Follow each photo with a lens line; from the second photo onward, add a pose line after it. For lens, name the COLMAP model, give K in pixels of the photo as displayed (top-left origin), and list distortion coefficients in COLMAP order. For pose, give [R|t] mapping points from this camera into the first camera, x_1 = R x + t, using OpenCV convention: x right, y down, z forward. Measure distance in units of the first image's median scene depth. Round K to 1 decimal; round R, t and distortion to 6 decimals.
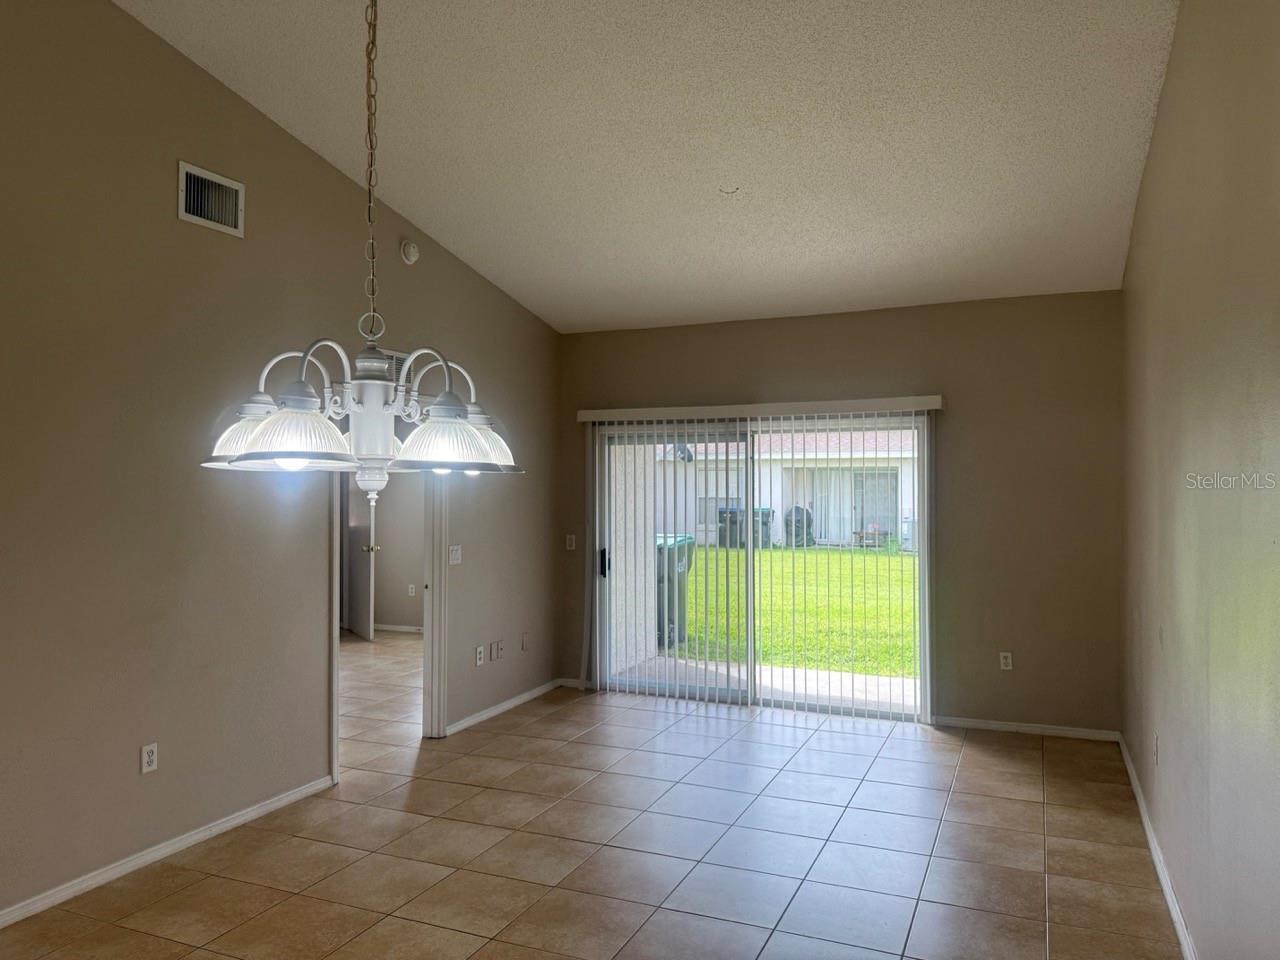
lens RADIAL K [[924.5, 0, 641.3], [0, 924.5, 481.3], [0, 0, 1]] dist [0.081987, -0.056833]
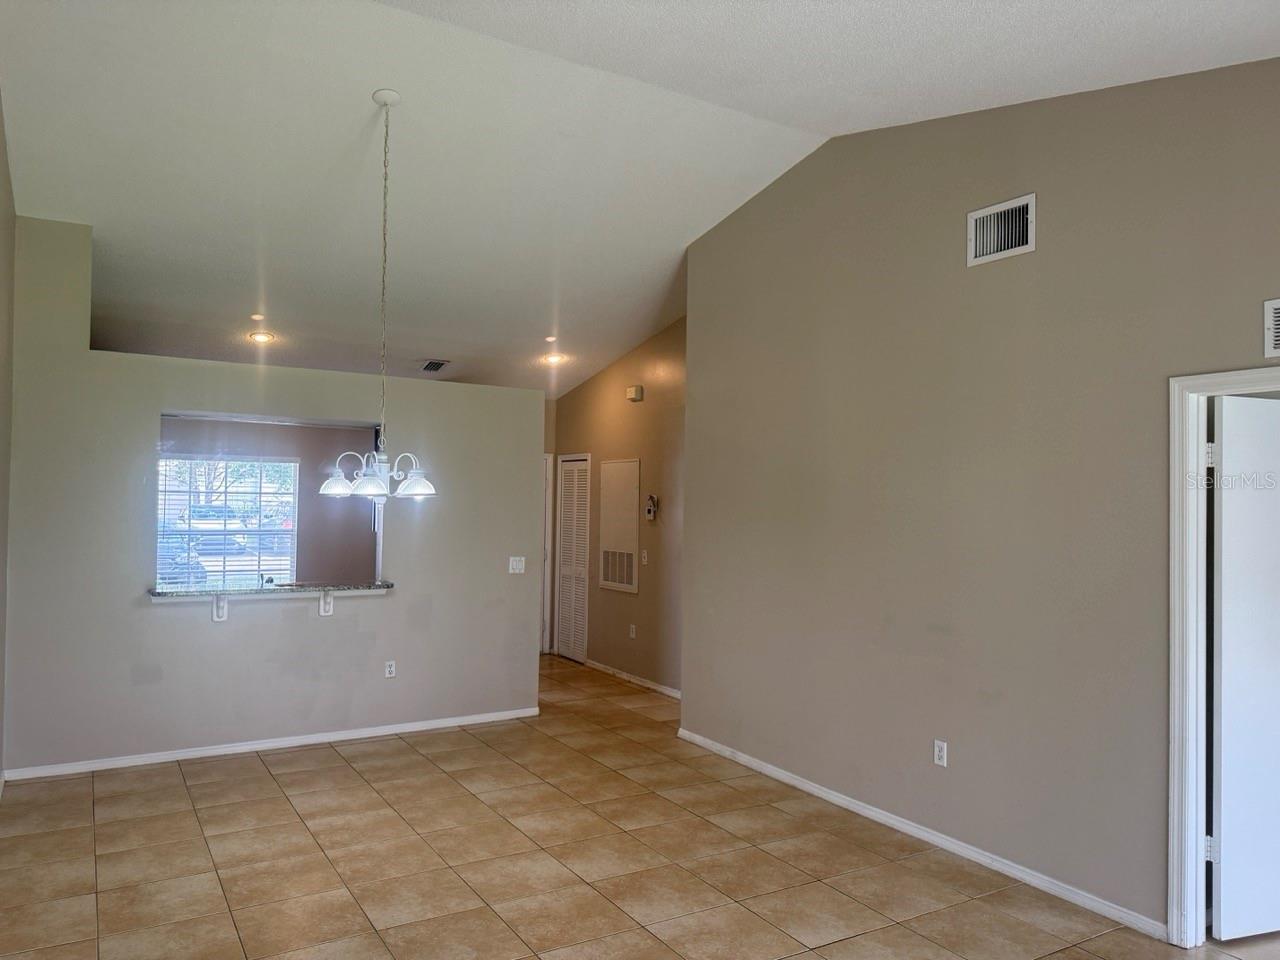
lens RADIAL K [[924.5, 0, 638.2], [0, 924.5, 480.1], [0, 0, 1]] dist [0.081987, -0.056833]
pose [[-0.584926, -0.031331, -0.810482, 0.654610], [-0.011977, 0.999478, -0.029993, 0.002528], [0.810999, -0.007837, -0.584996, 1.447885]]
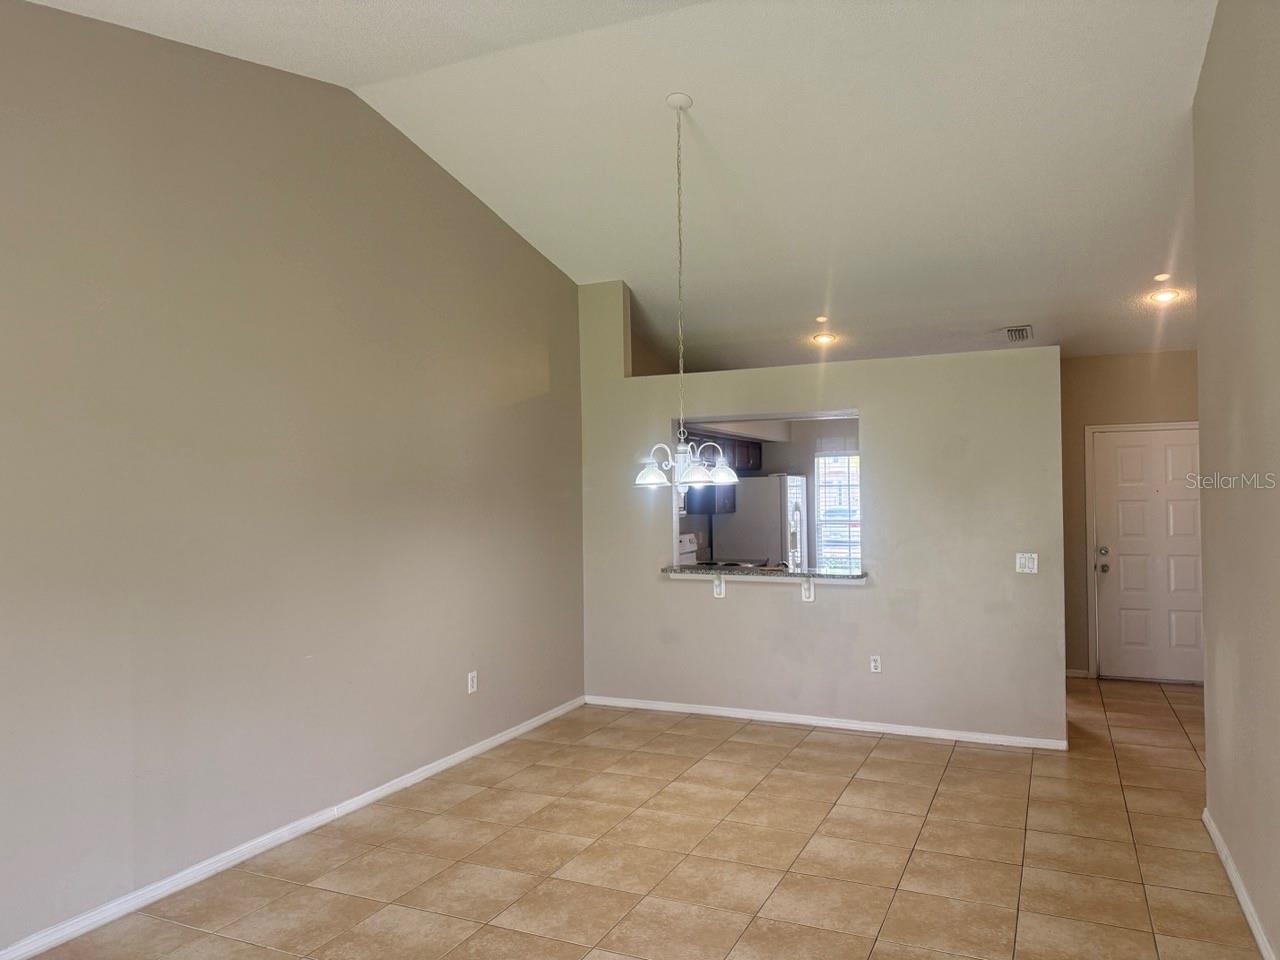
lens RADIAL K [[924.5, 0, 641.6], [0, 924.5, 469.3], [0, 0, 1]] dist [0.081987, -0.056833]
pose [[-0.999979, 0.005687, 0.002946, -0.075699], [0.005596, 0.999535, -0.029985, 0.007332], [-0.003115, -0.029968, -0.999546, 1.731883]]
